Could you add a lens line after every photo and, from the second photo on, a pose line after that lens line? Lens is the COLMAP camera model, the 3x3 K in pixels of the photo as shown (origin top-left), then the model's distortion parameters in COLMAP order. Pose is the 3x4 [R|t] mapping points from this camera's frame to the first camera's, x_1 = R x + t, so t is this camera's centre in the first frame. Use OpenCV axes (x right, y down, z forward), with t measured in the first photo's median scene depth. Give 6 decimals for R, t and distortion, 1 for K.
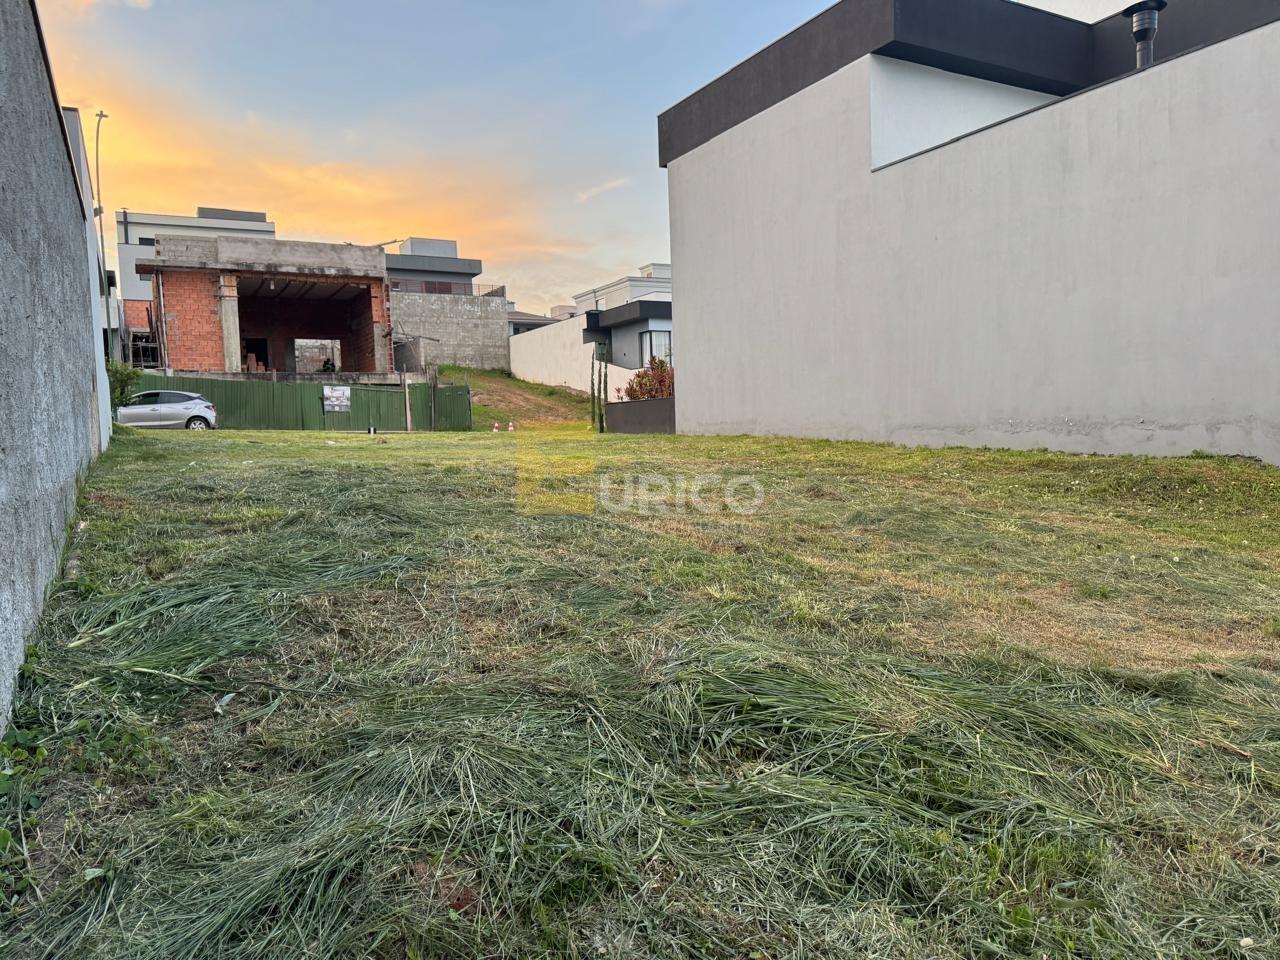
lens RADIAL K [[902.9, 0, 652.9], [0, 902.9, 493.7], [0, 0, 1]] dist [0.049045, -0.066148]
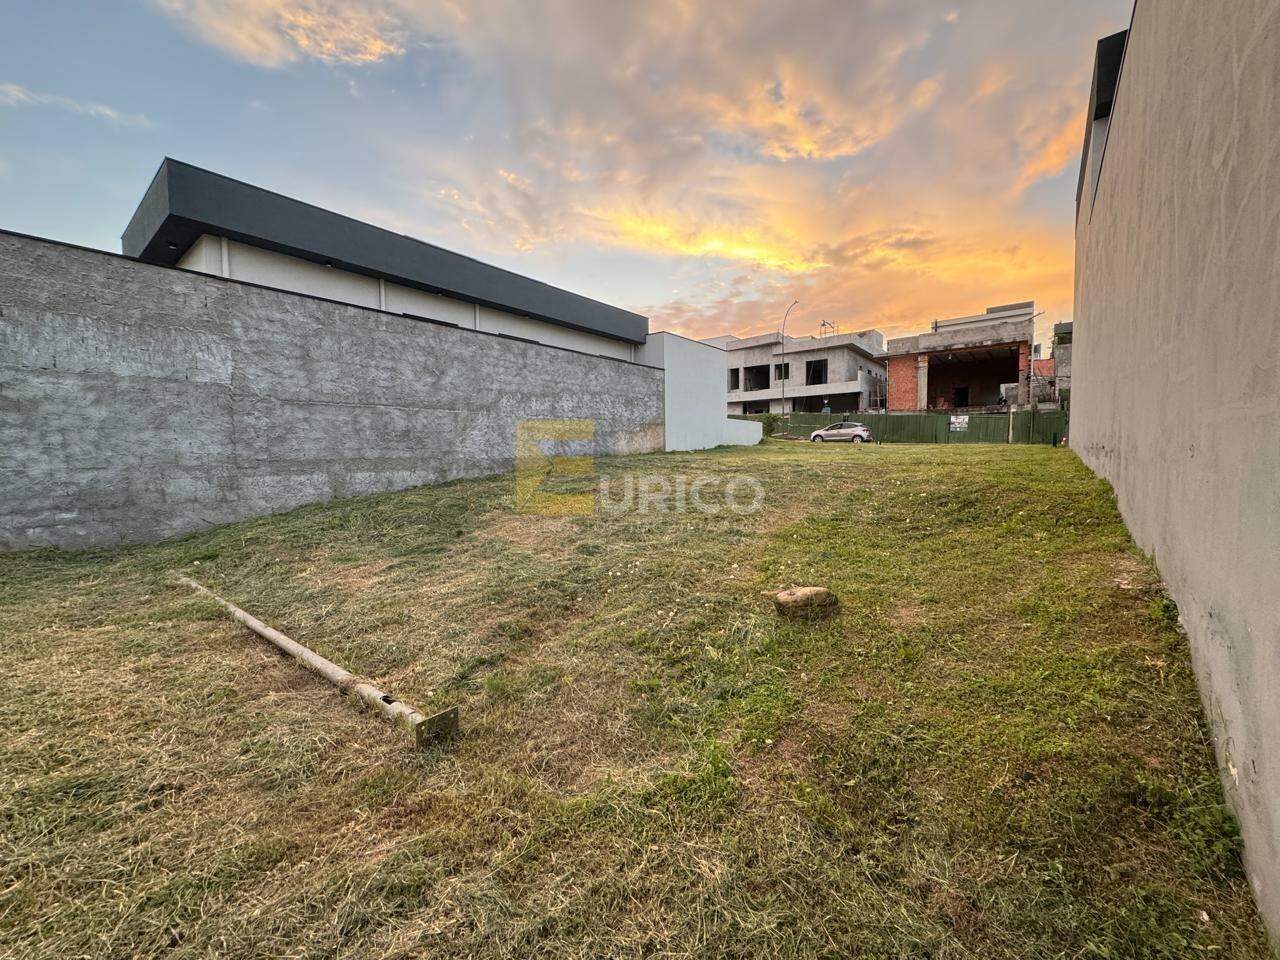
lens RADIAL K [[509.9, 0, 641.1], [0, 509.9, 478.2], [0, 0, 1]] dist [-0.001997, -0.000569]
pose [[0.368250, 0.074611, -0.926728, 0.855493], [-0.068309, 0.996252, 0.053064, -0.041093], [0.927214, 0.043763, 0.371967, 0.349631]]
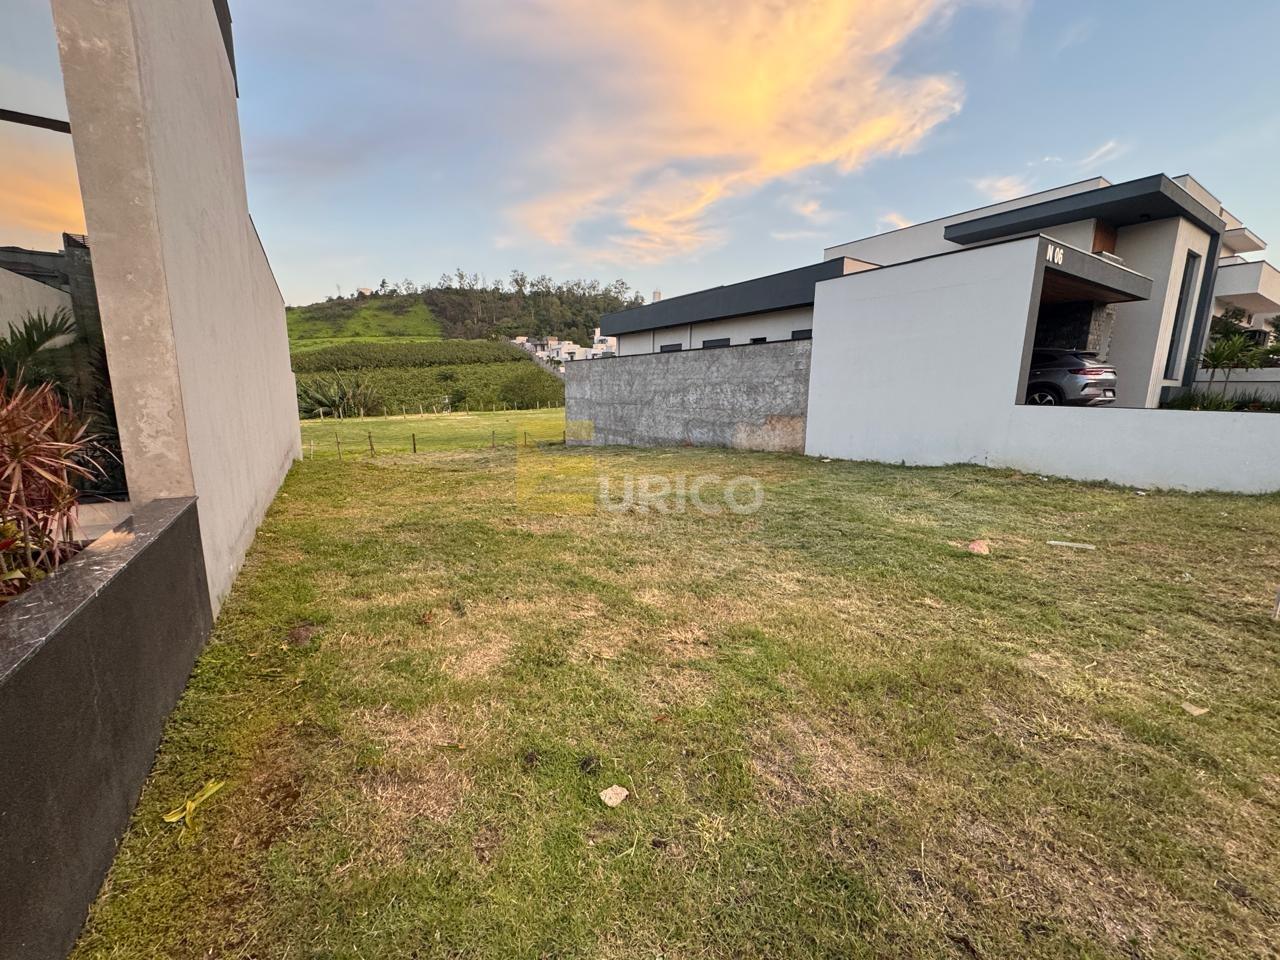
lens RADIAL K [[506.9, 0, 638.2], [0, 506.9, 486.9], [0, 0, 1]] dist [-0.011120, 0.003831]
pose [[-0.999432, 0.019624, -0.027406, -0.177882], [0.012036, 0.967219, 0.253657, -0.262915], [0.031485, 0.253183, -0.966906, 2.093135]]
